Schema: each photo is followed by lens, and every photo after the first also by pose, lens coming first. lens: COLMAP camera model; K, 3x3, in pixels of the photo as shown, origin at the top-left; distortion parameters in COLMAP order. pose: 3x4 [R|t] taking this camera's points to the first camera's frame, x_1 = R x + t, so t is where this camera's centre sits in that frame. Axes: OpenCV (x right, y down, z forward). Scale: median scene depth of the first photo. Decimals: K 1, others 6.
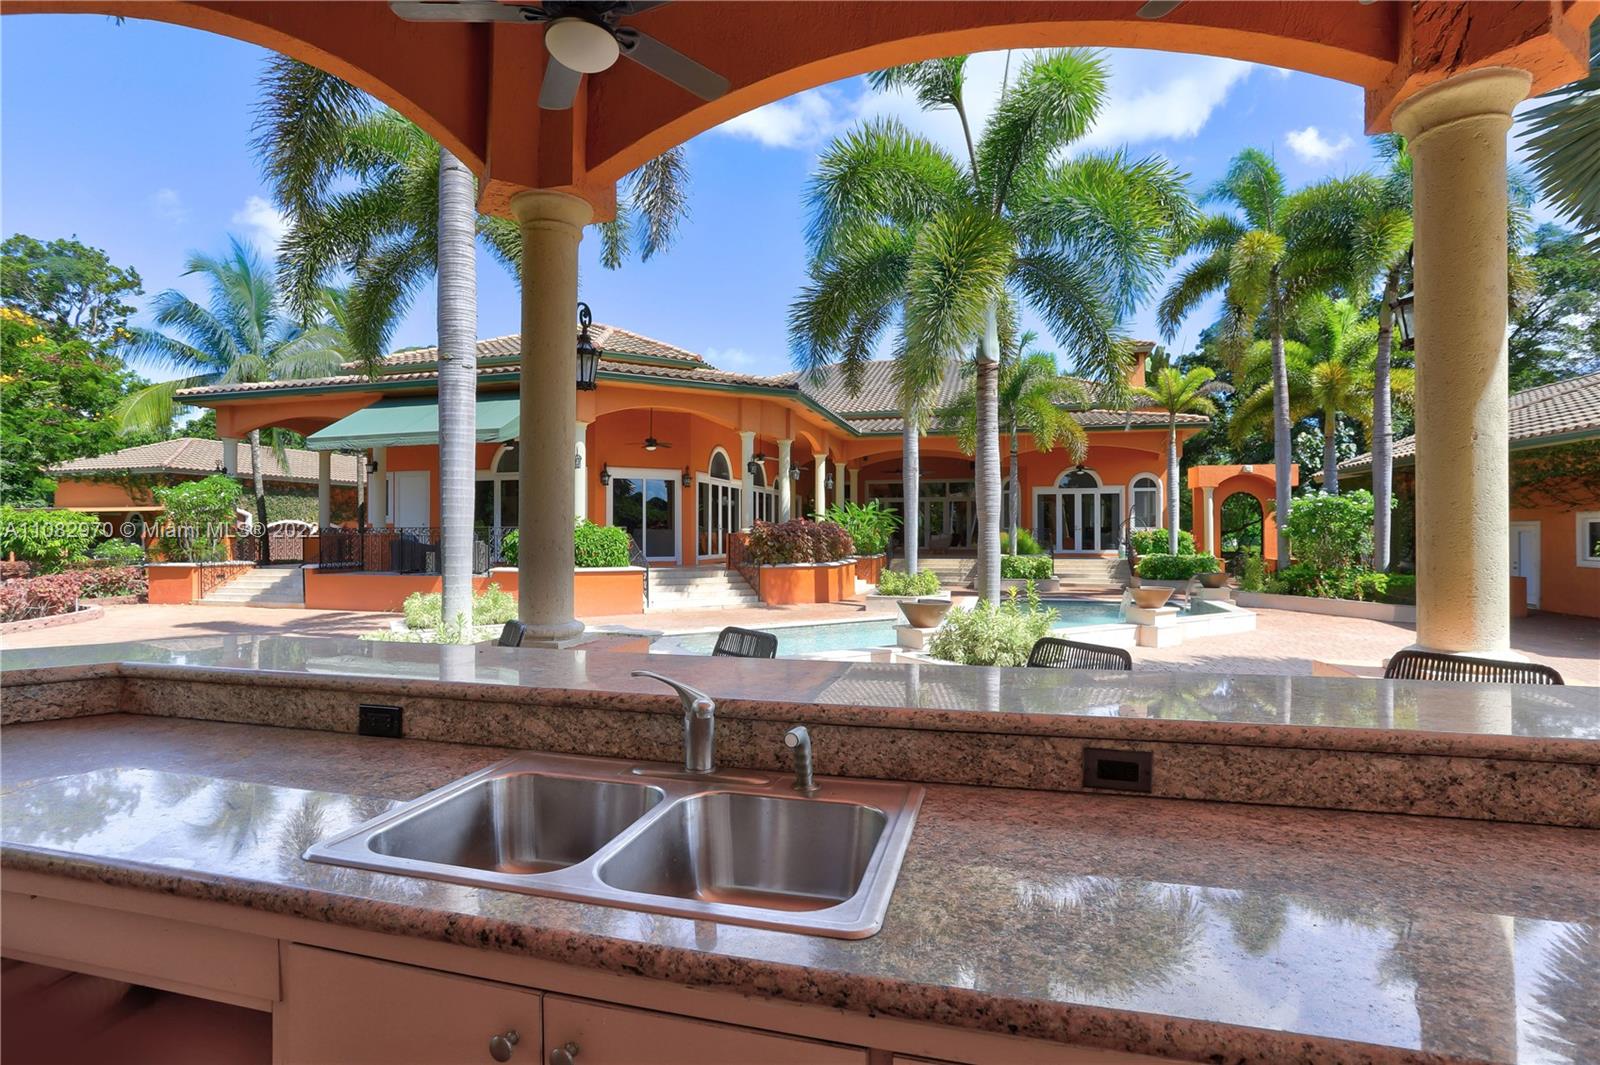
lens RADIAL K [[771.2, 0, 795.7], [0, 771.2, 530.1], [0, 0, 1]] dist [-0.037126, 0.015685]
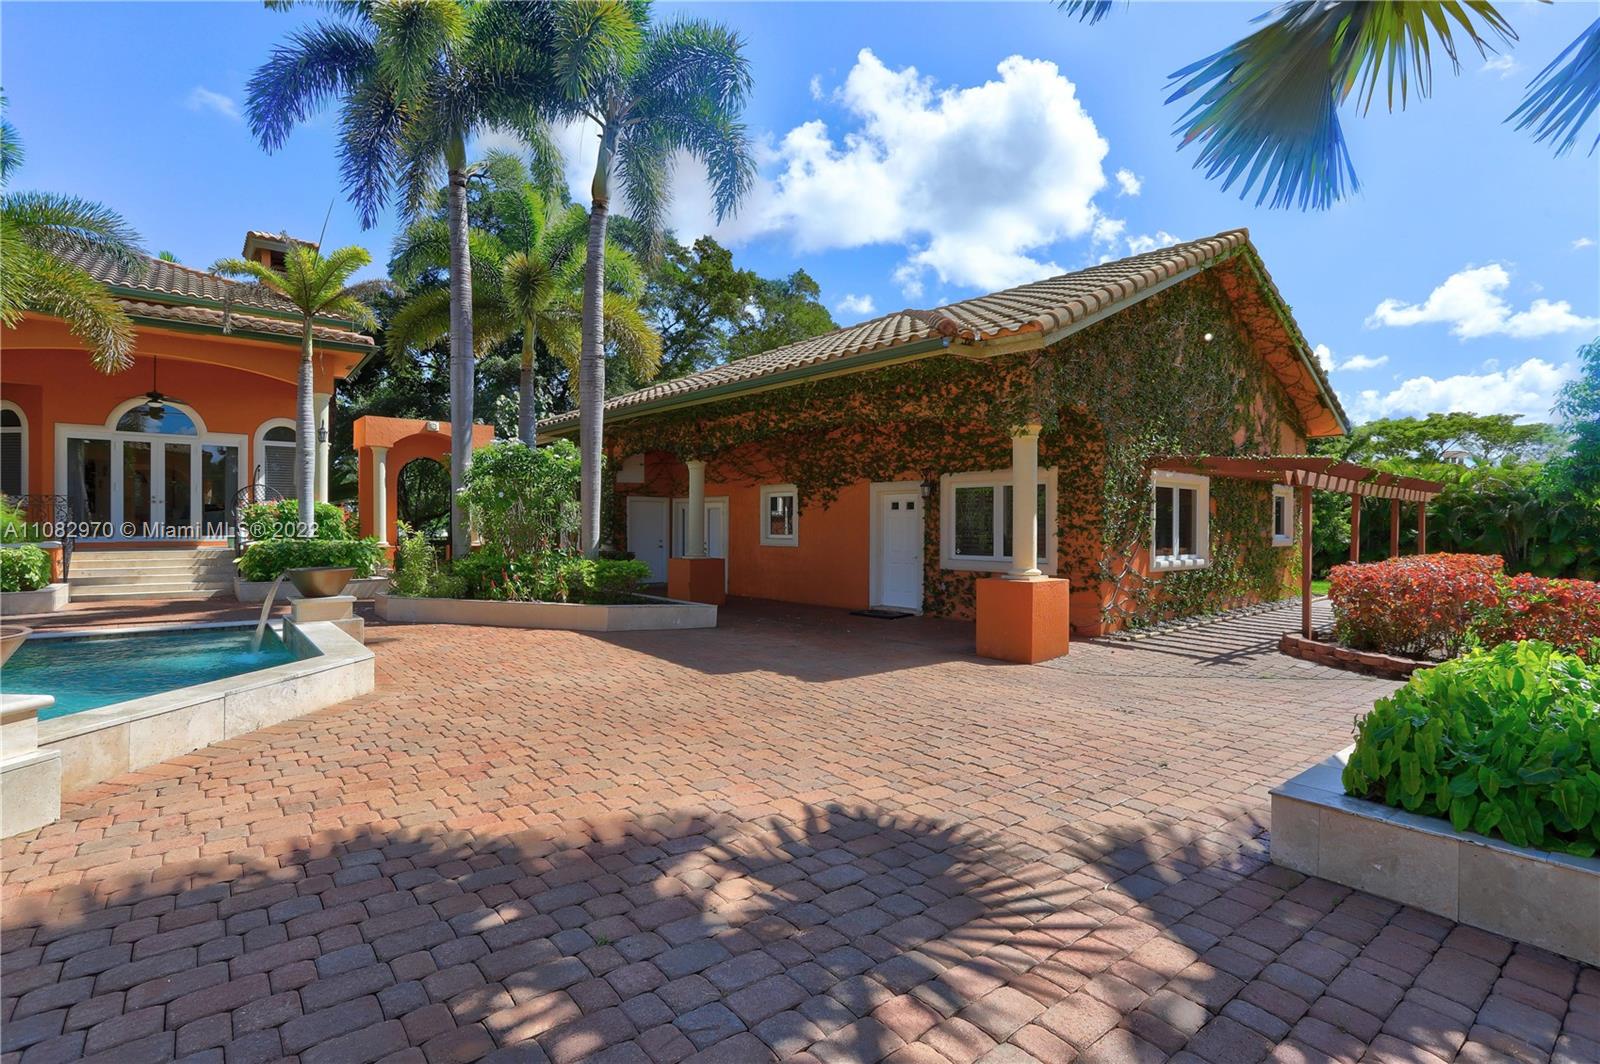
lens RADIAL K [[771.2, 0, 790.2], [0, 771.2, 534.8], [0, 0, 1]] dist [-0.037126, 0.015685]
pose [[0.592212, -0.005372, 0.805764, 0.255654], [-0.007381, 0.999900, 0.012092, 0.020298], [-0.805748, -0.013108, 0.592113, 0.353782]]
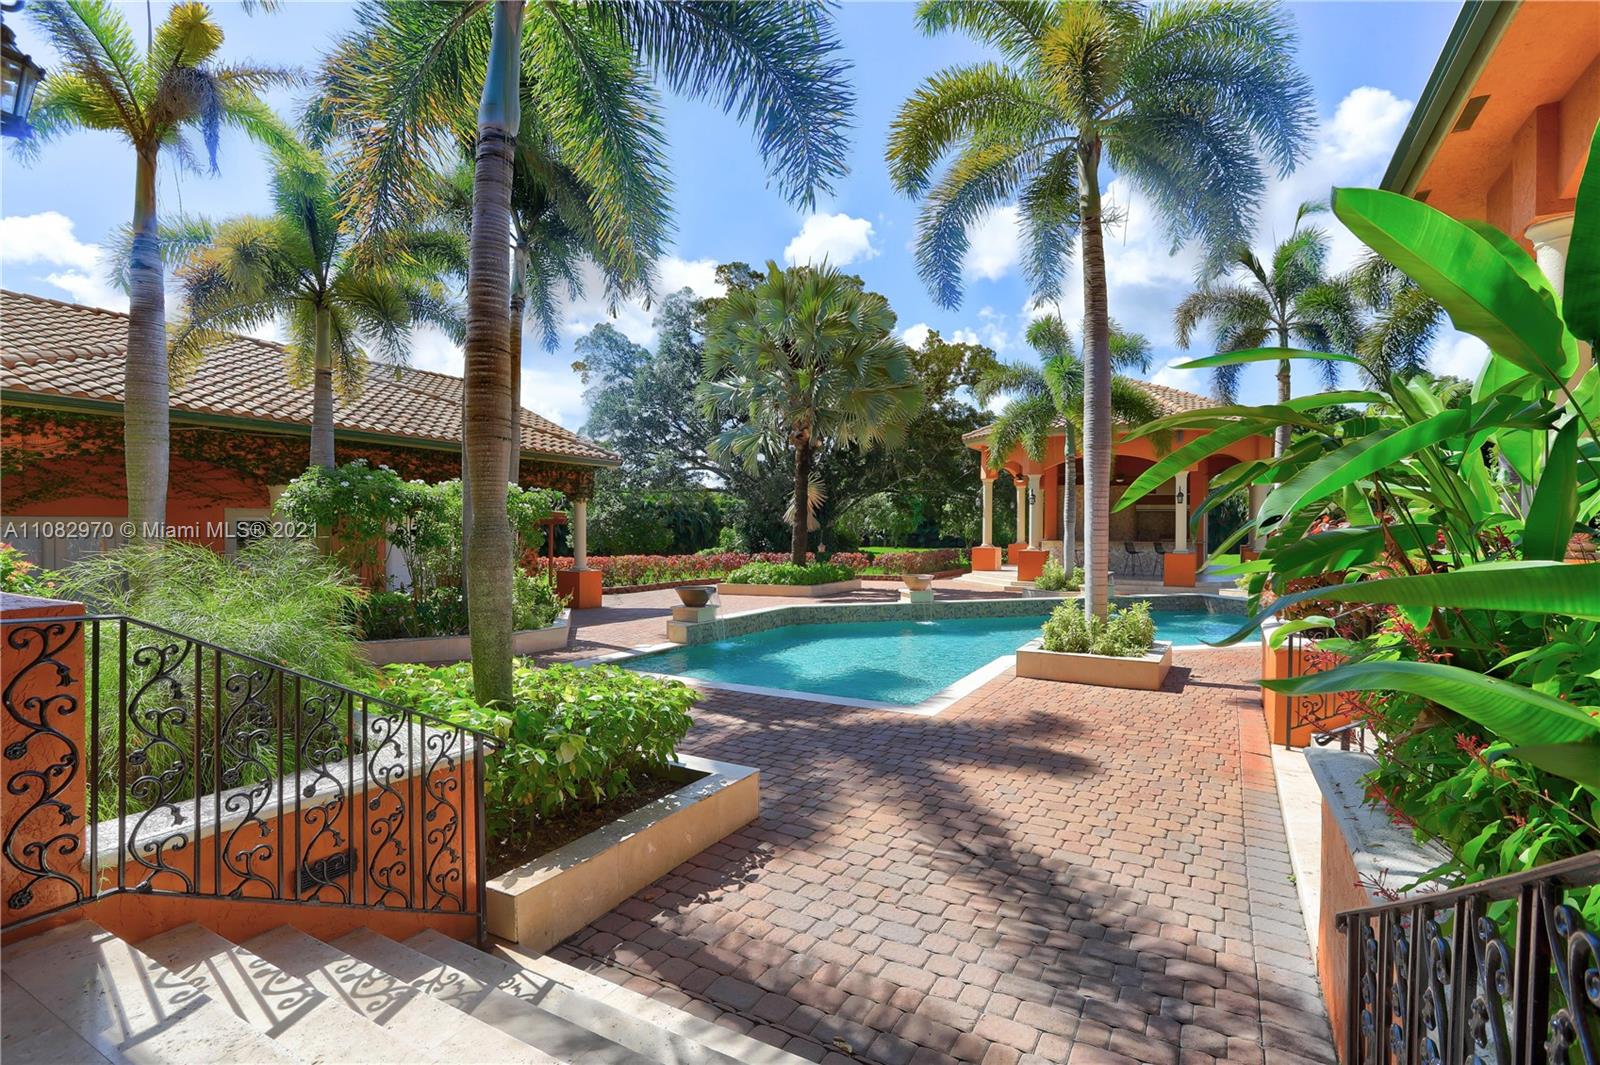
lens RADIAL K [[771.2, 0, 796.3], [0, 771.2, 537.1], [0, 0, 1]] dist [-0.037126, 0.015685]
pose [[-0.966927, -0.005770, 0.254989, 0.191618], [-0.002466, 0.999909, 0.013275, -0.004585], [-0.255042, 0.012207, -0.966853, 1.398482]]
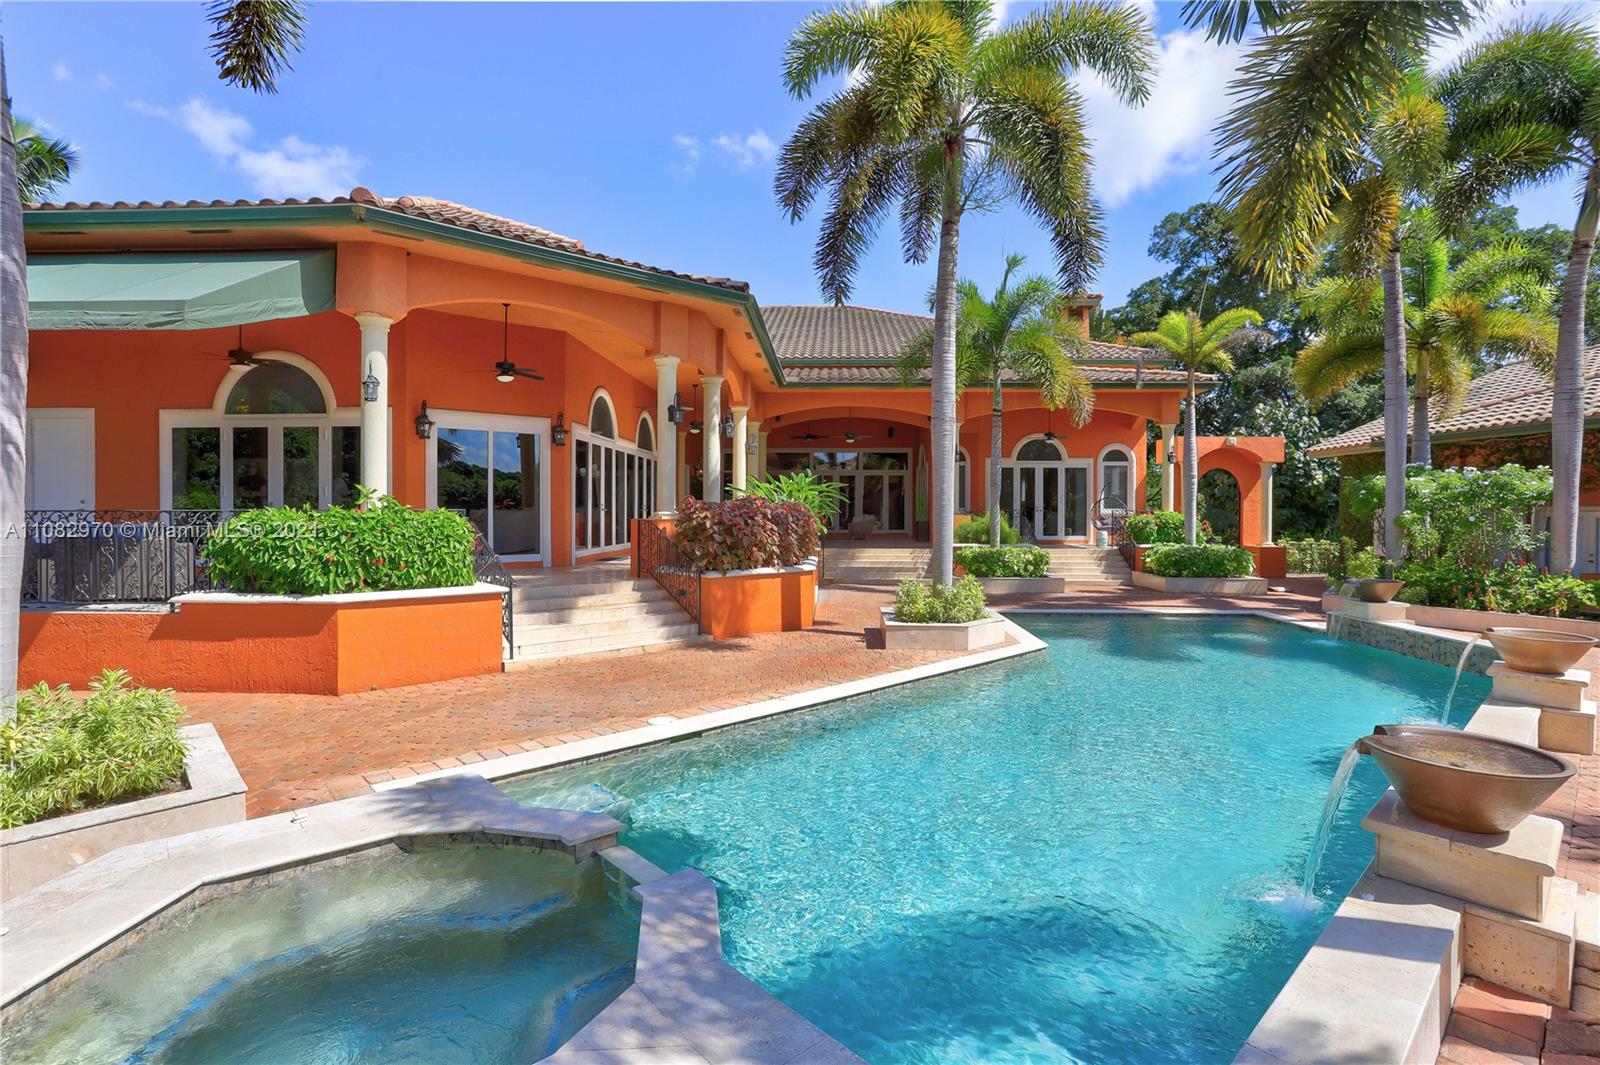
lens RADIAL K [[771.2, 0, 792.8], [0, 771.2, 516.2], [0, 0, 1]] dist [-0.037126, 0.015685]
pose [[0.977099, 0.001968, 0.212777, -0.092615], [-0.004885, 0.999901, 0.013183, -0.006638], [-0.212730, -0.013920, 0.977012, 0.353584]]
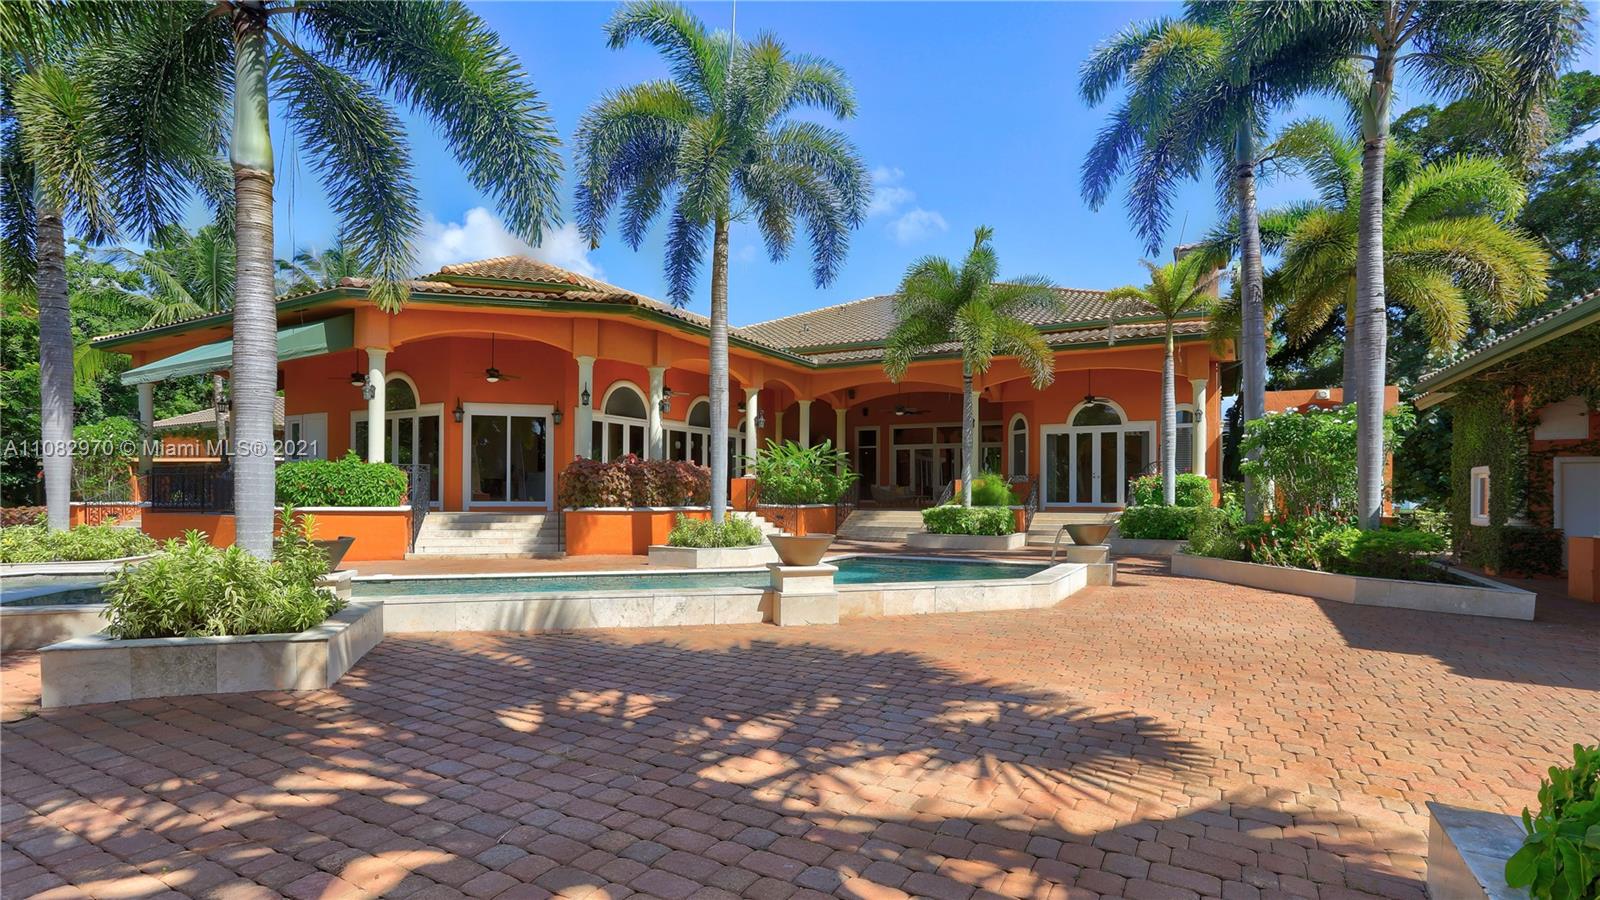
lens RADIAL K [[780.4, 0, 807.0], [0, 780.4, 501.9], [0, 0, 1]] dist [-0.027516, -0.000292]
pose [[0.970649, 0.007522, -0.240383, 0.381687], [-0.004889, 0.999921, 0.011548, 0.024017], [0.240451, -0.010034, 0.970609, 0.200400]]
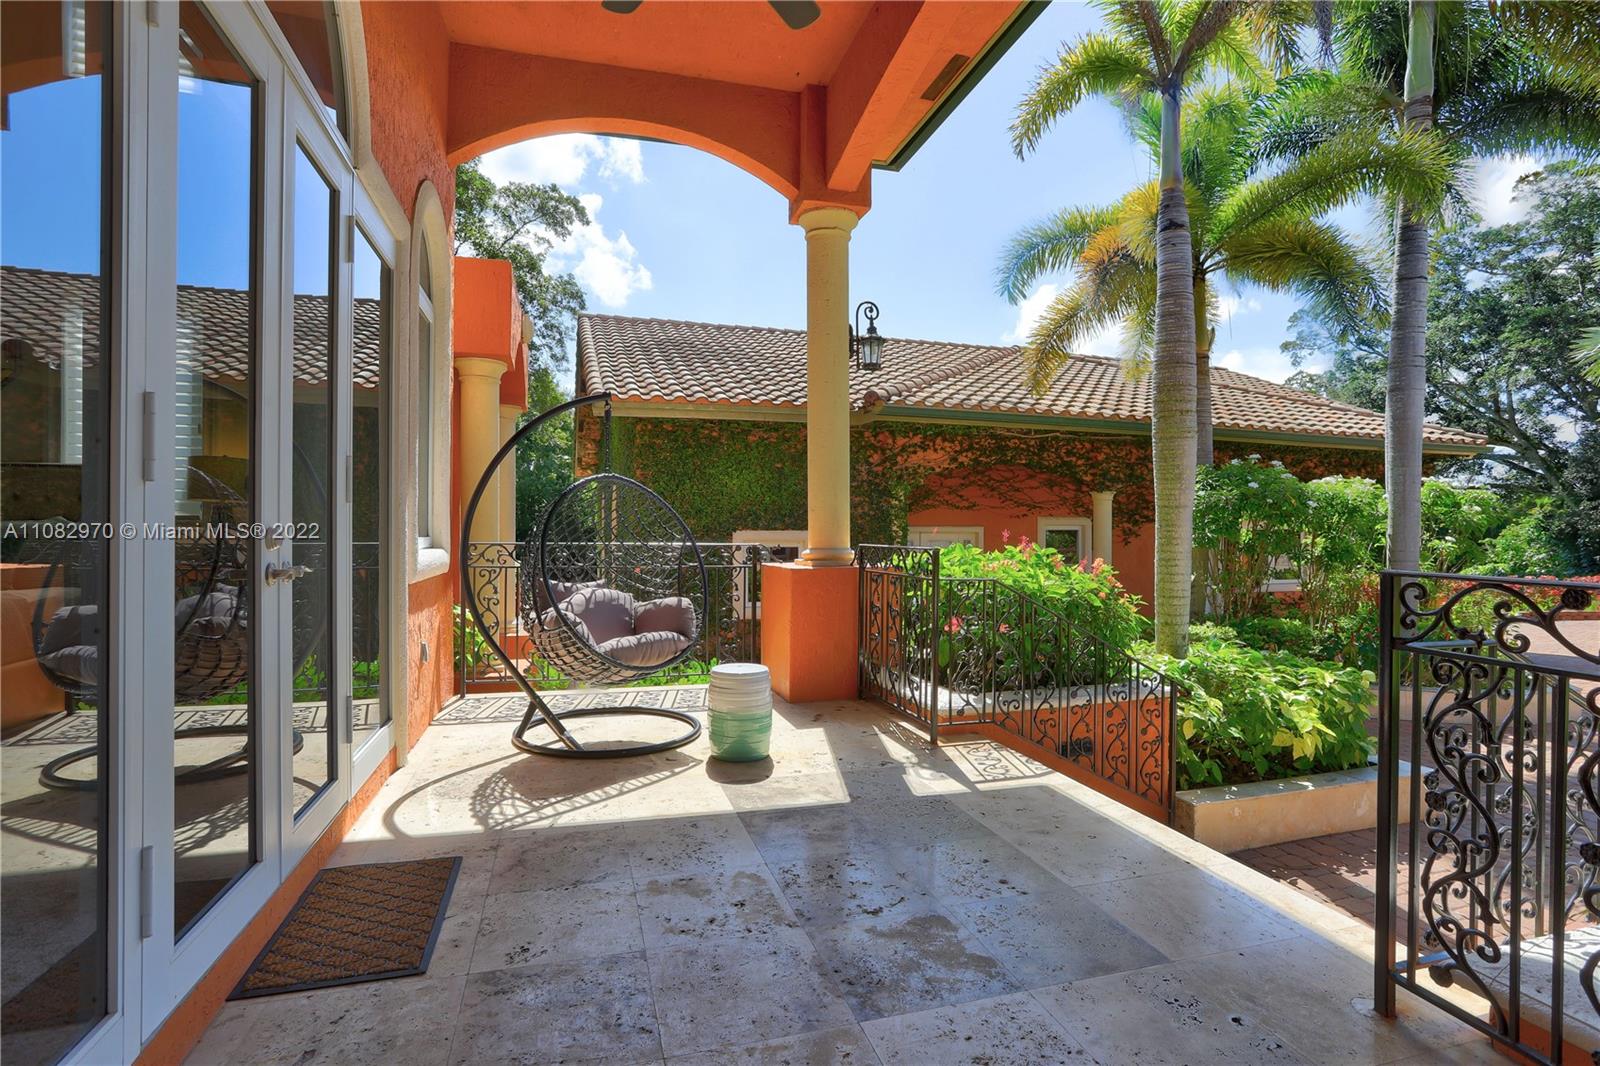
lens RADIAL K [[771.2, 0, 790.1], [0, 771.2, 530.7], [0, 0, 1]] dist [-0.037126, 0.015685]
pose [[-0.509934, -0.001608, 0.860212, 0.389003], [-0.005269, 0.999985, -0.001255, -0.005727], [-0.860198, -0.005172, -0.509935, 1.412013]]
